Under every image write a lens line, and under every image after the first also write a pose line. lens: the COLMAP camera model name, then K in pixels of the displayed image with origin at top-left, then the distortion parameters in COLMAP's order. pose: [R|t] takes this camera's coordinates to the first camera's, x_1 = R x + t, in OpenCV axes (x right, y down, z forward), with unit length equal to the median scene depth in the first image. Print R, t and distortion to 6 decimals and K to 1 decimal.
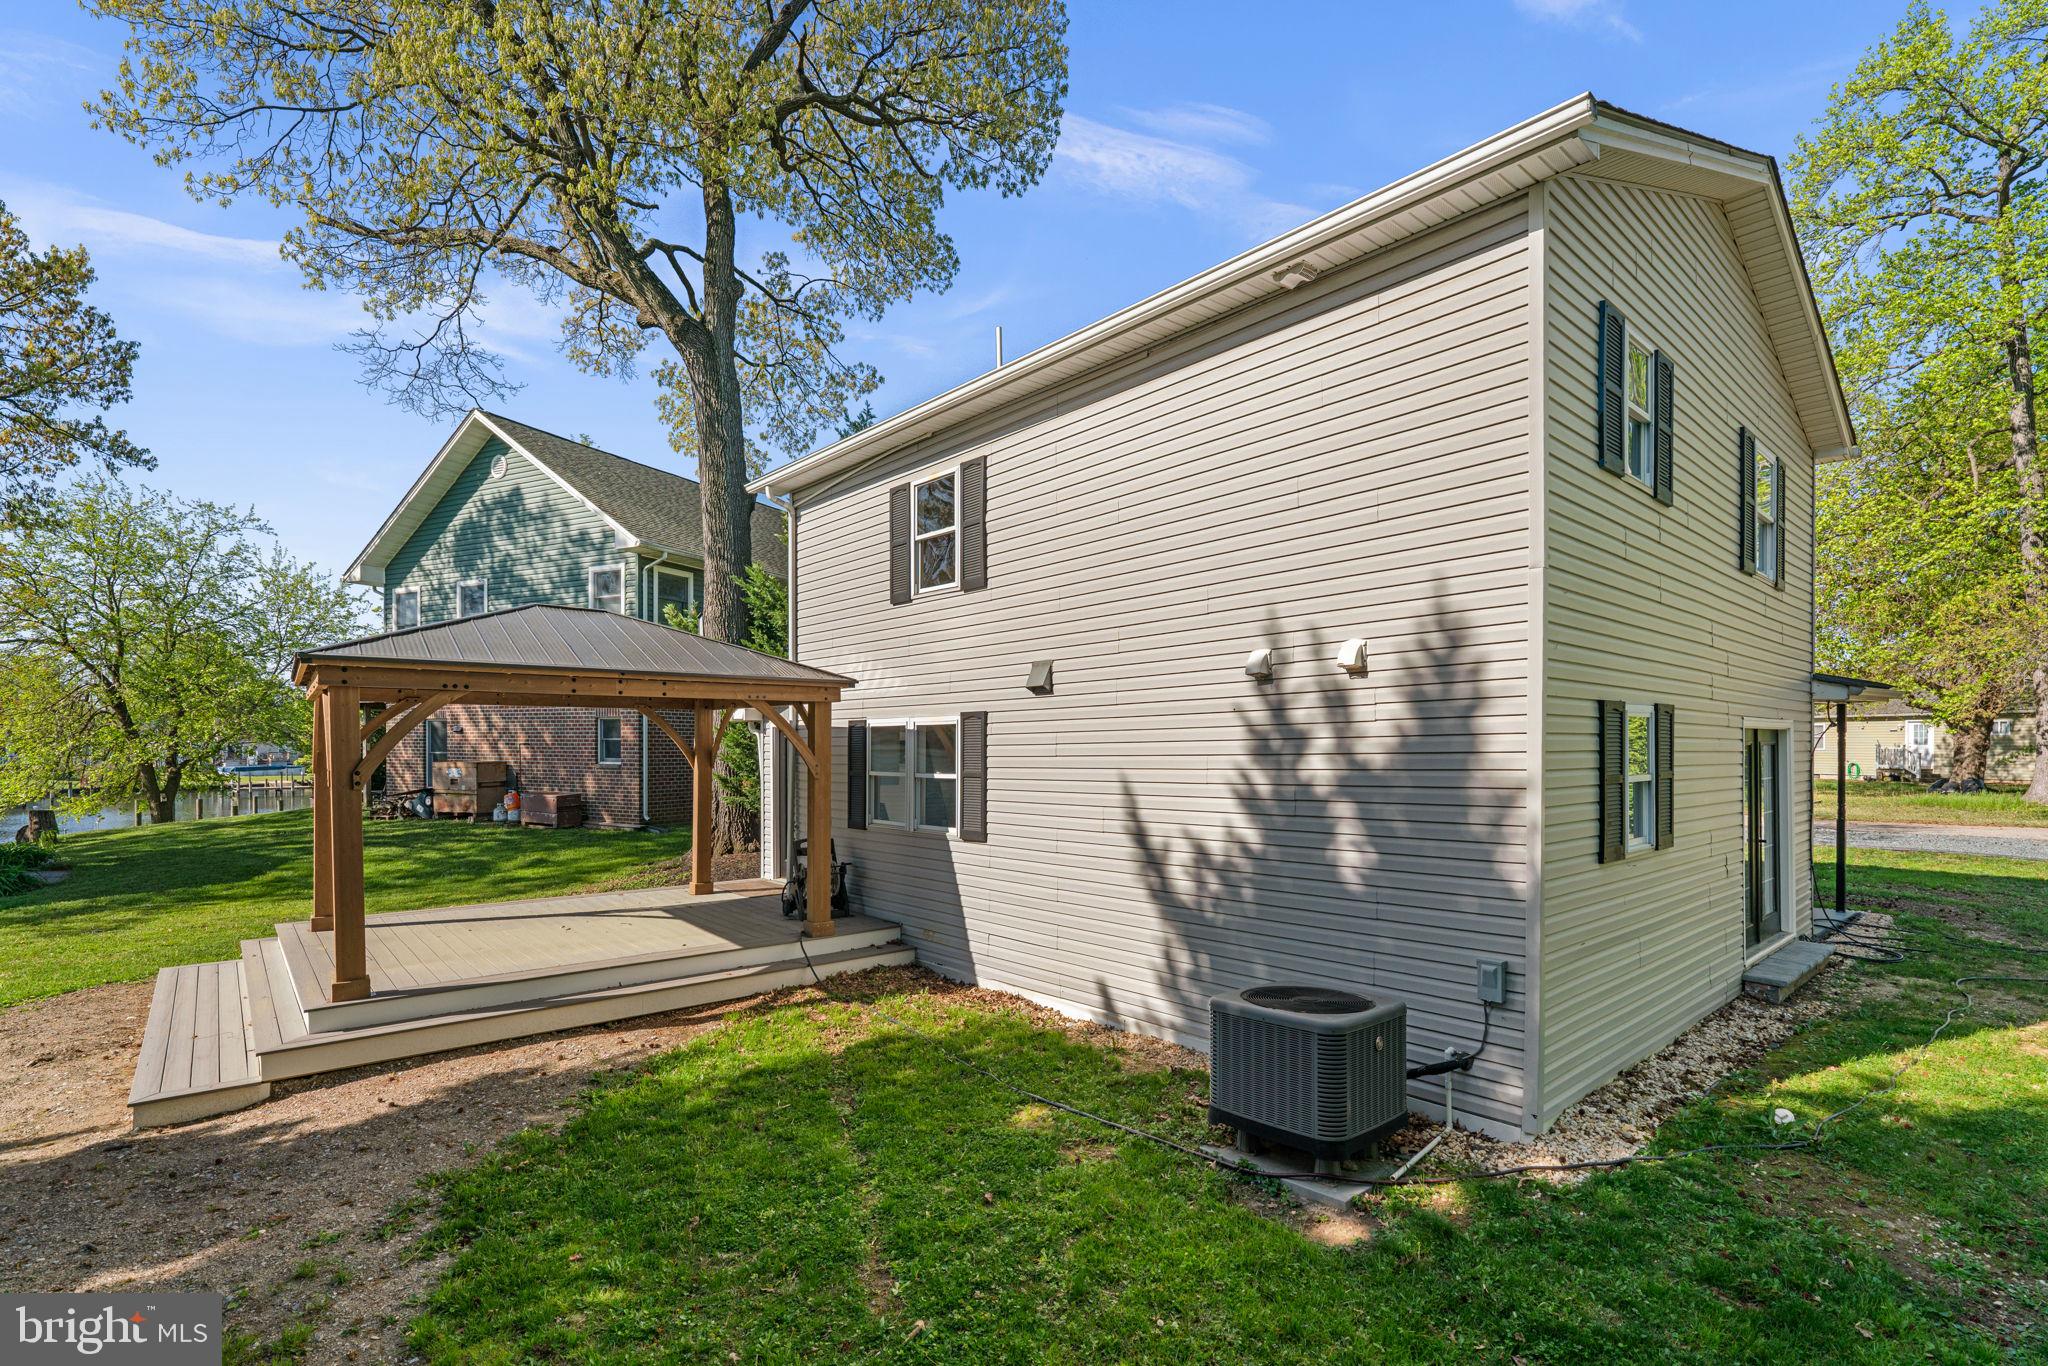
lens RADIAL K [[948.4, 0, 1005.0], [0, 948.4, 753.7], [0, 0, 1]] dist [-0.052739, 0.019256]
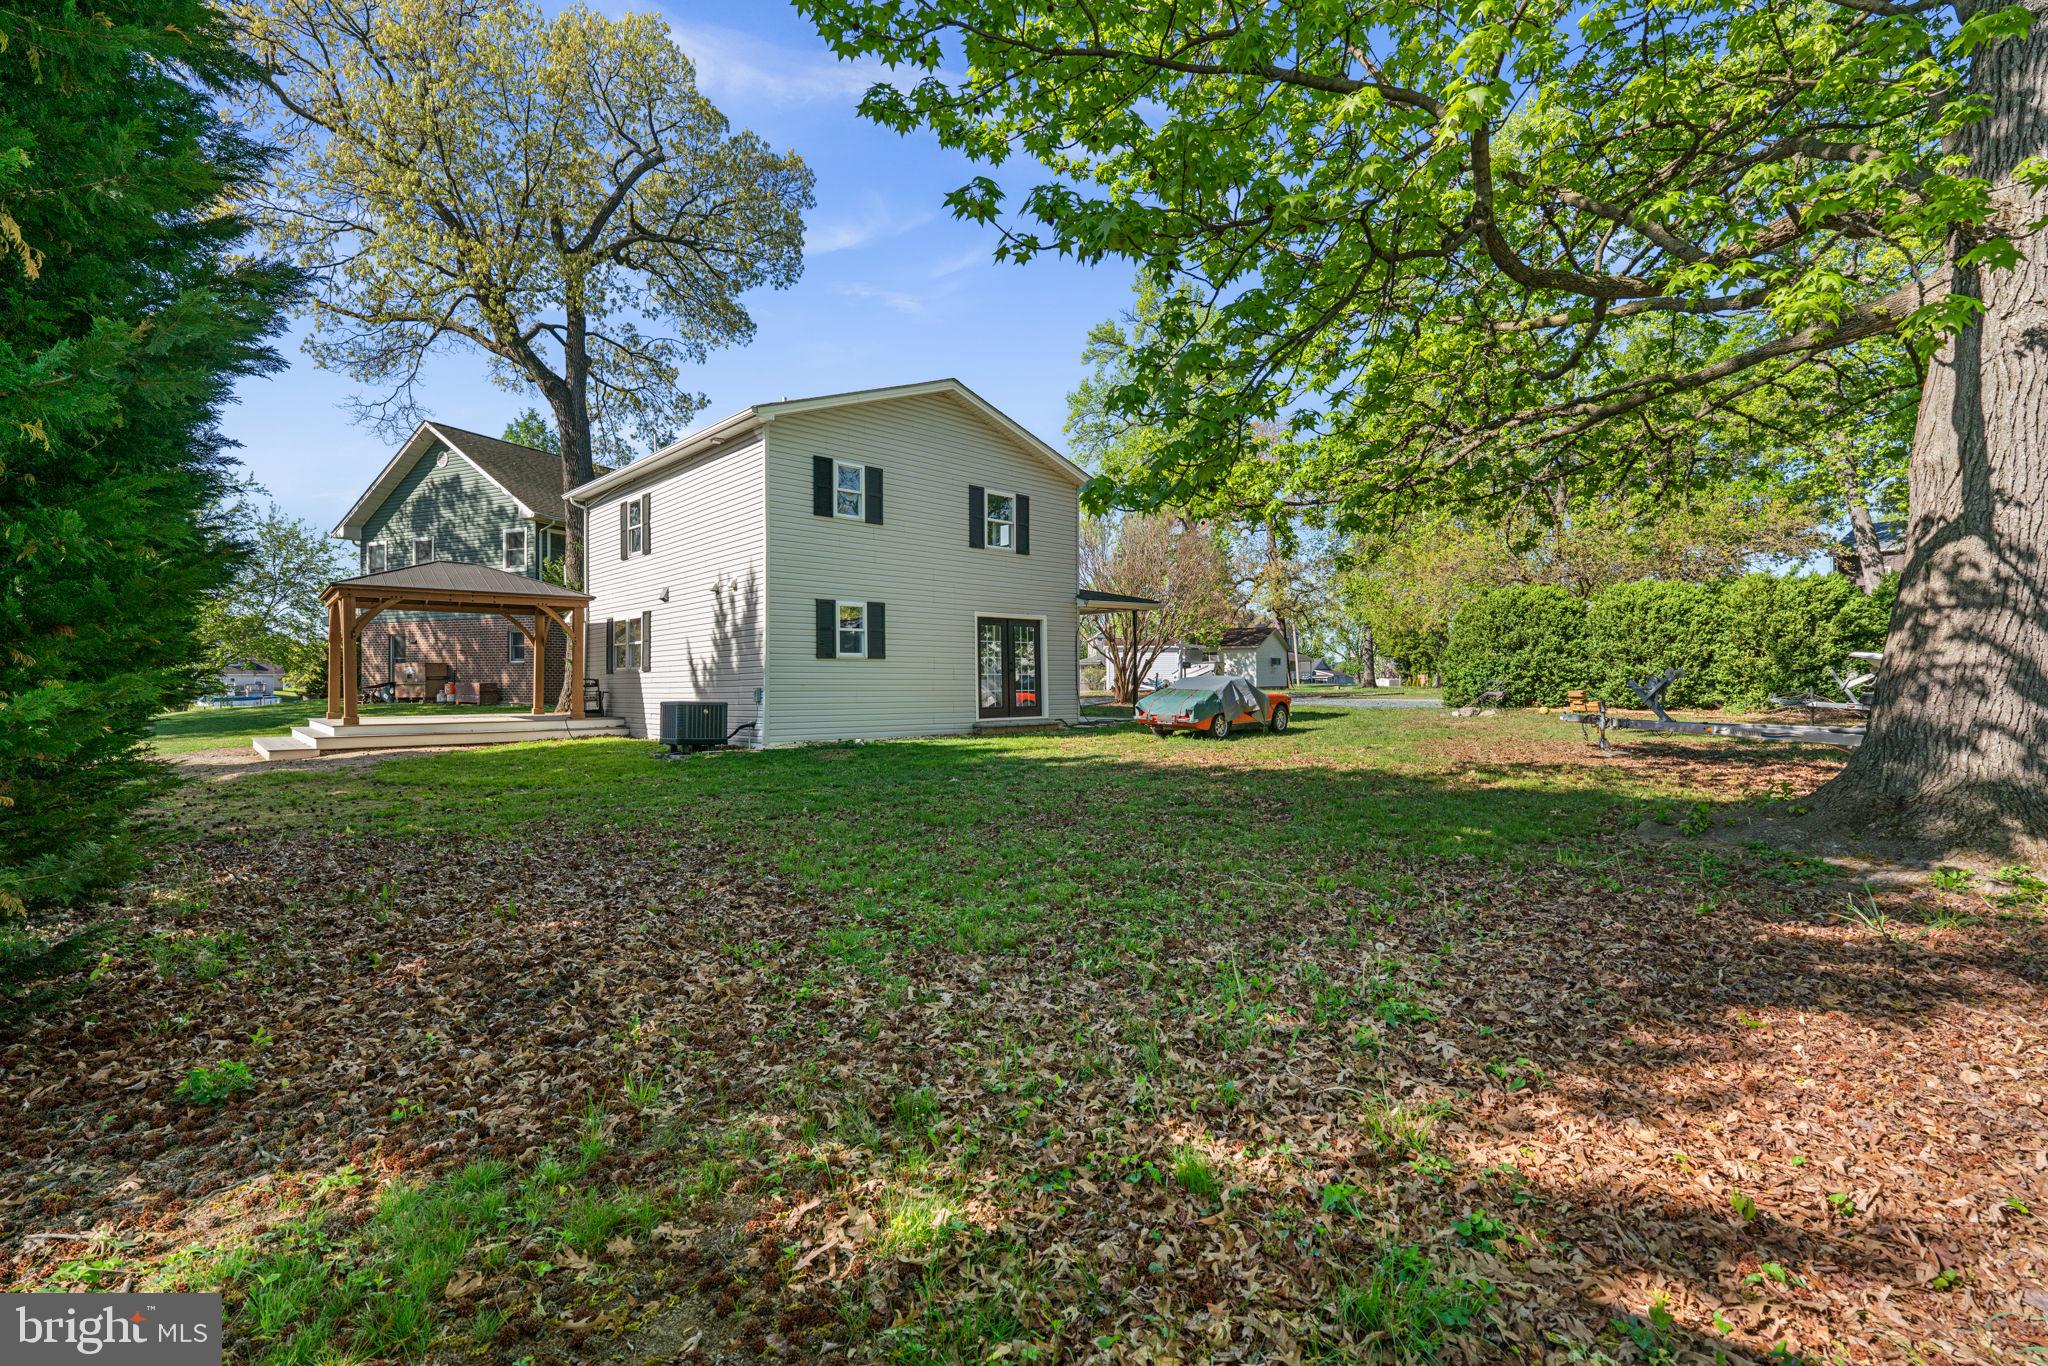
lens RADIAL K [[948.4, 0, 1036.0], [0, 948.4, 677.0], [0, 0, 1]] dist [-0.052739, 0.019256]
pose [[0.998988, -0.003823, 0.044822, 0.742491], [0.004646, 0.999823, -0.018258, 0.143447], [-0.044744, 0.018448, 0.998828, -1.138705]]
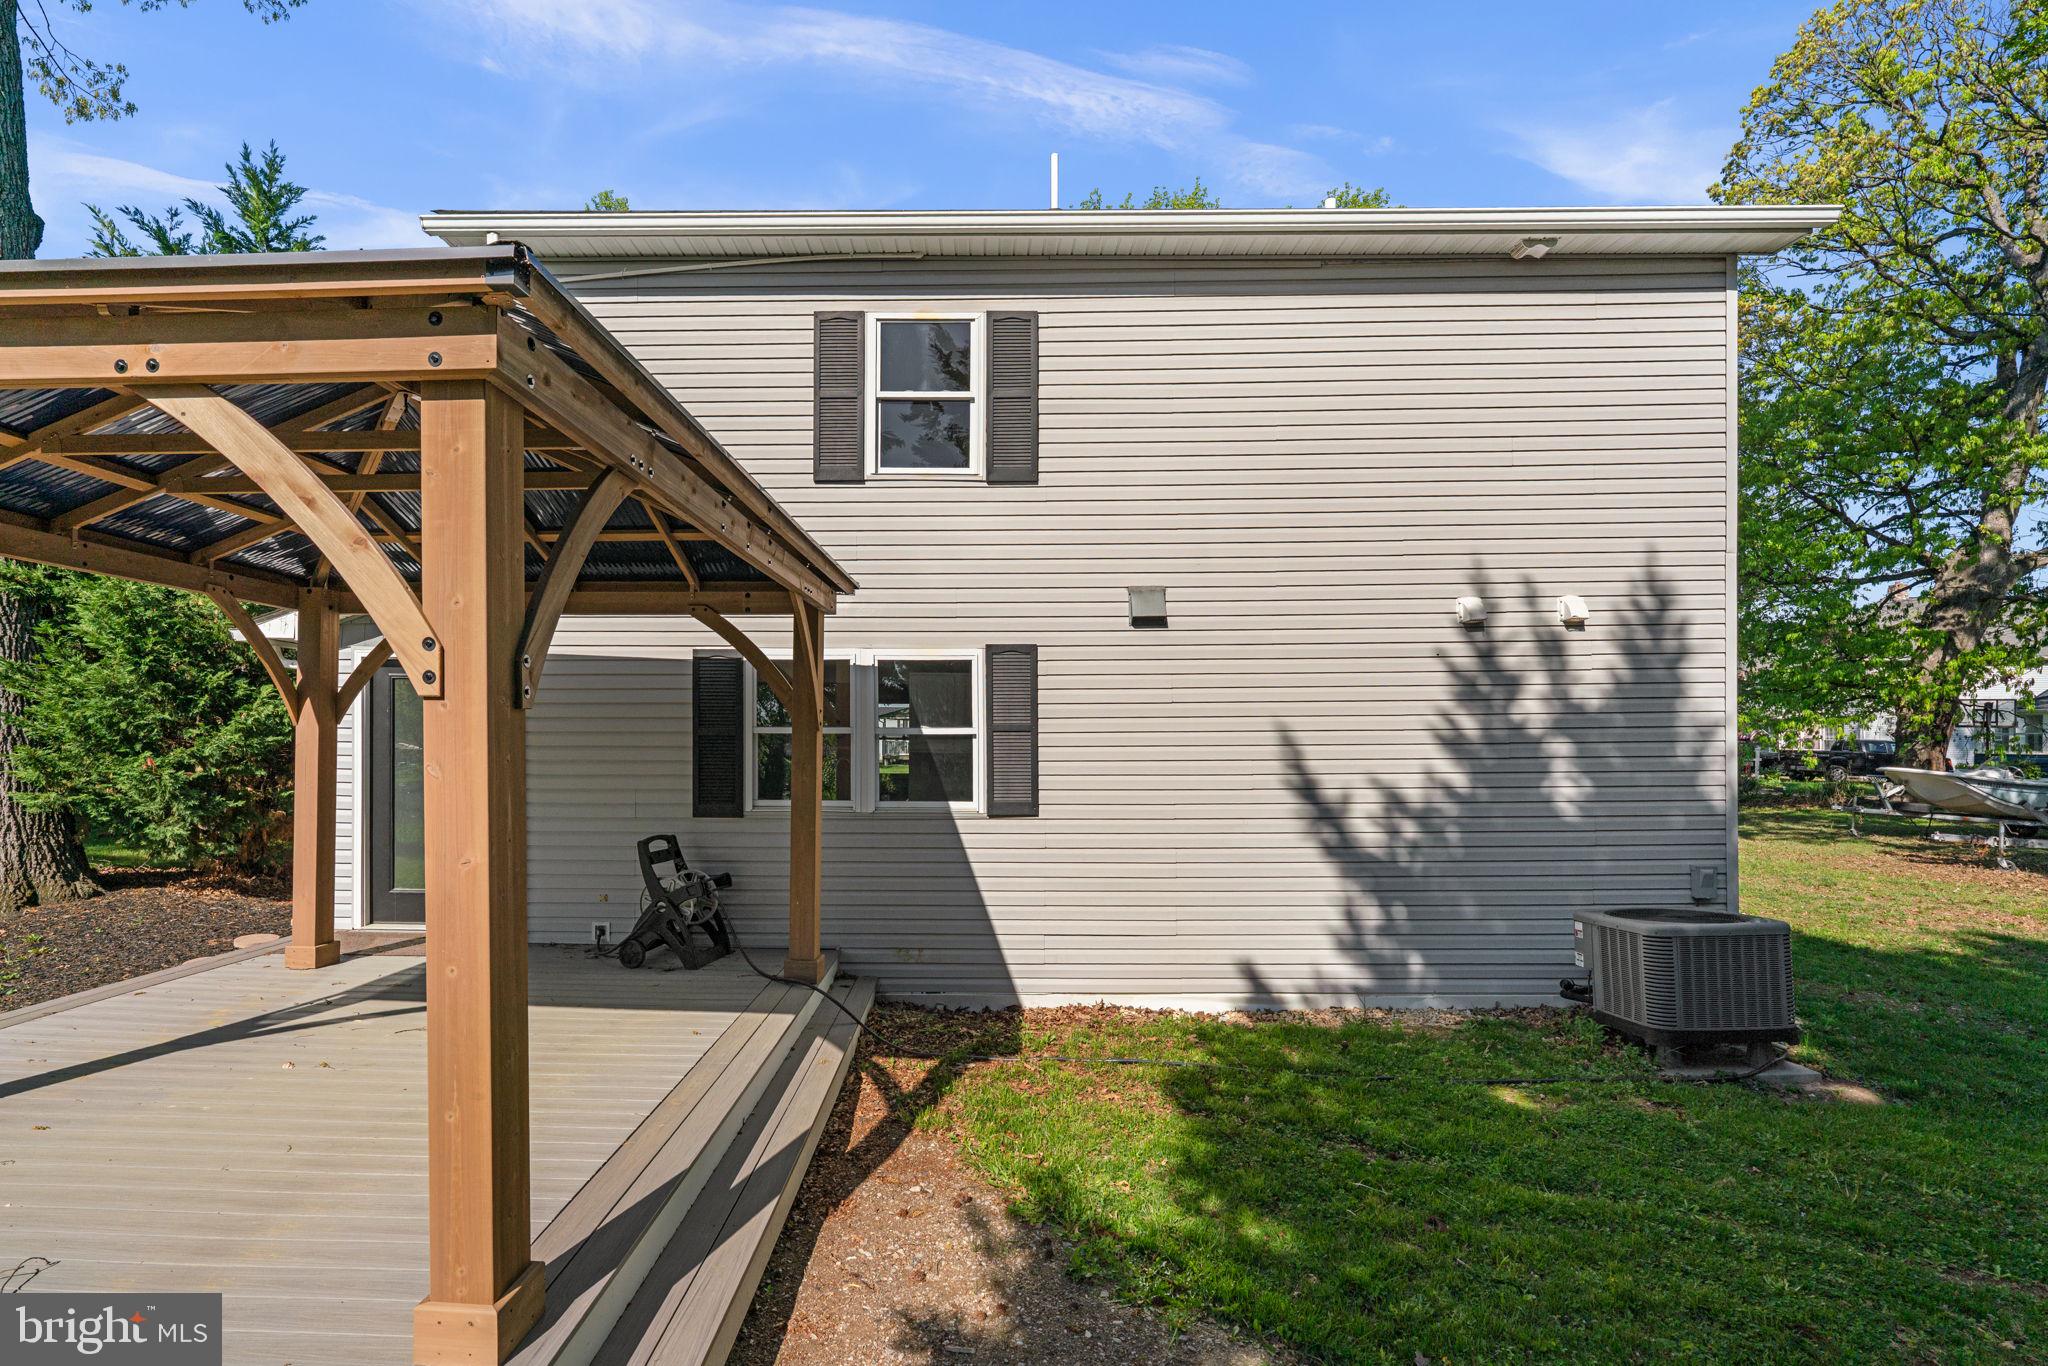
lens RADIAL K [[1004.6, 0, 1017.1], [0, 1004.6, 732.3], [0, 0, 1]] dist [-0.013069, 0.001003]
pose [[0.670729, 0.009680, 0.741639, -0.634970], [0.000904, 0.999903, -0.013869, 0.037612], [-0.741702, 0.009973, 0.670655, 0.467930]]
